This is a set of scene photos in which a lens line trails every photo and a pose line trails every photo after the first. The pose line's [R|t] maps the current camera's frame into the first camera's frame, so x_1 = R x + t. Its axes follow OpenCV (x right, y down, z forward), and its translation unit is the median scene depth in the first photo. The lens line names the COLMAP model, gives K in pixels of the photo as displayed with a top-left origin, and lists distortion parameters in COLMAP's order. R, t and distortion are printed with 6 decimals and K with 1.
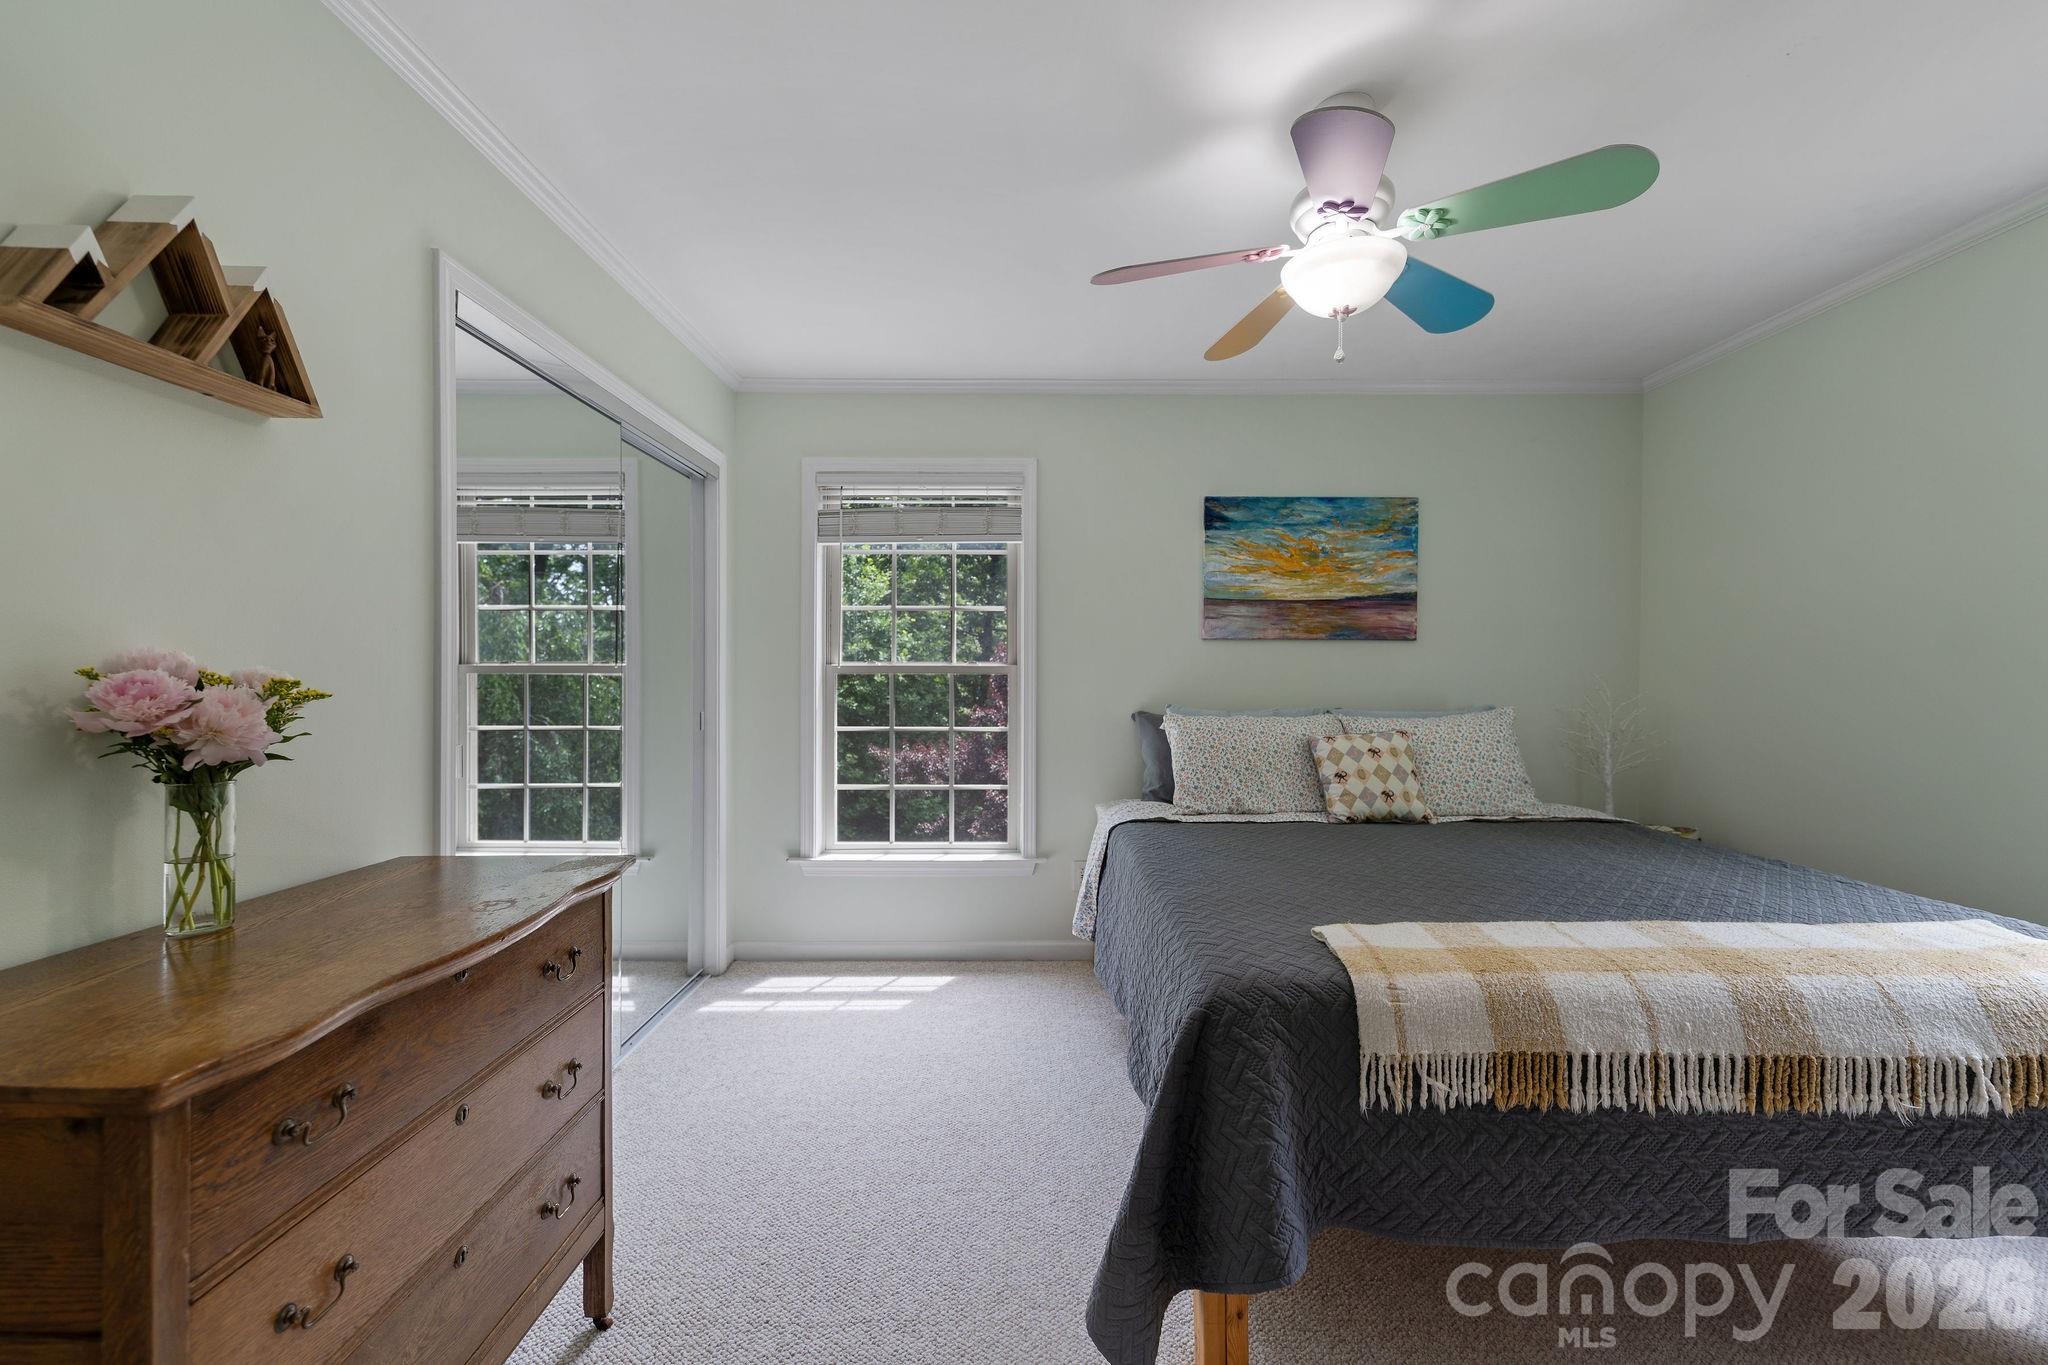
lens RADIAL K [[828.8, 0, 1016.0], [0, 828.8, 672.5], [0, 0, 1]] dist [0.004864, -0.002986]
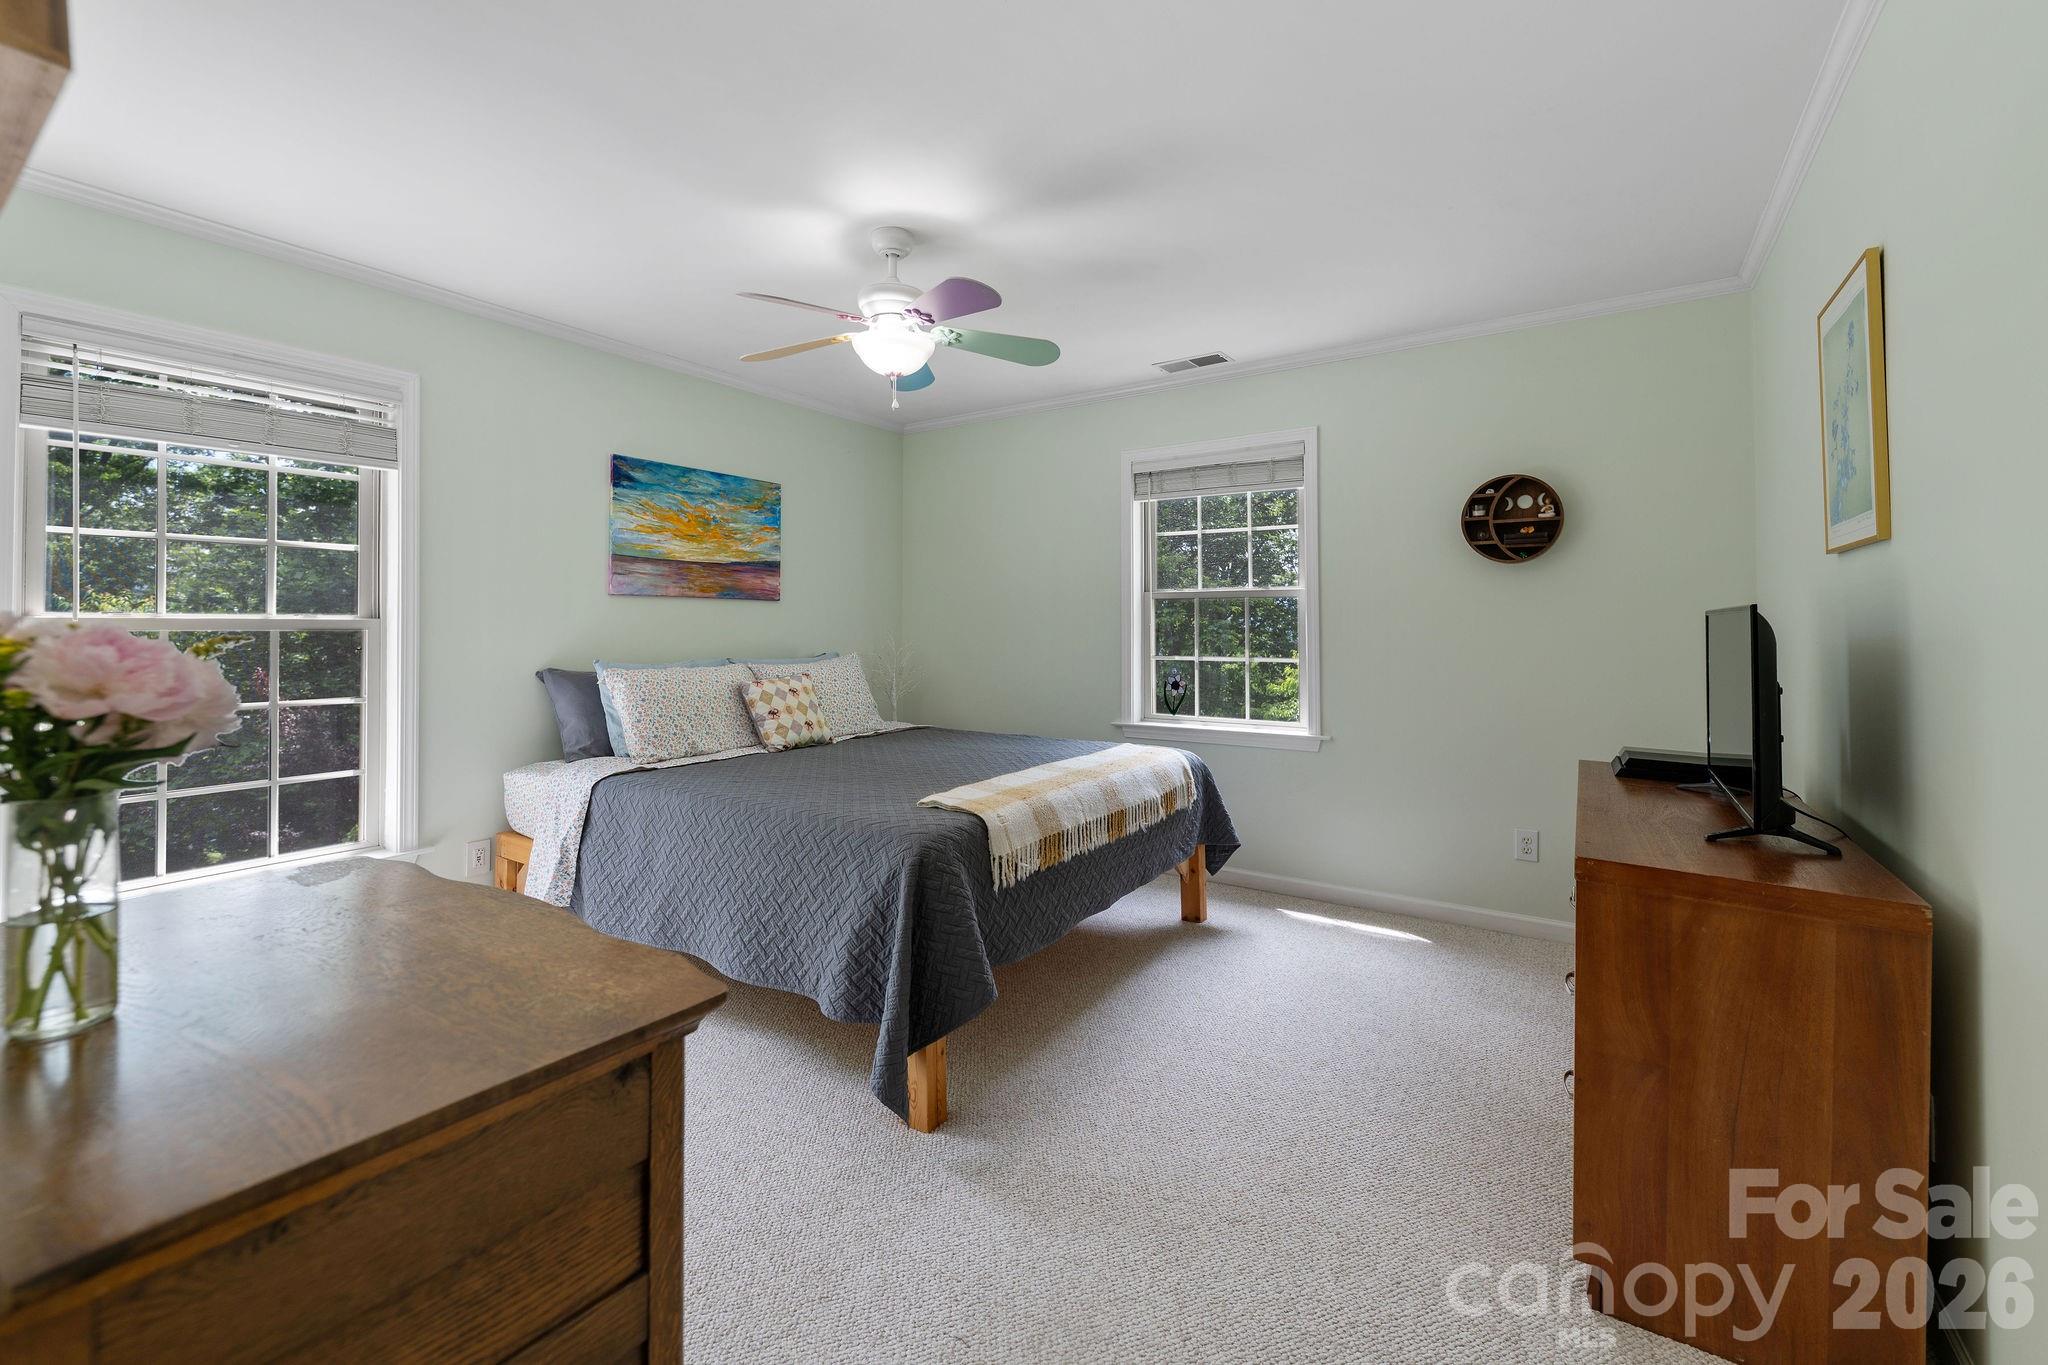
lens RADIAL K [[828.8, 0, 1052.0], [0, 828.8, 611.2], [0, 0, 1]] dist [0.004864, -0.002986]
pose [[0.546238, 0.014401, 0.837506, -0.908493], [0.002131, 0.999825, -0.018583, -0.000265], [-0.837627, 0.011936, 0.546112, -0.001462]]
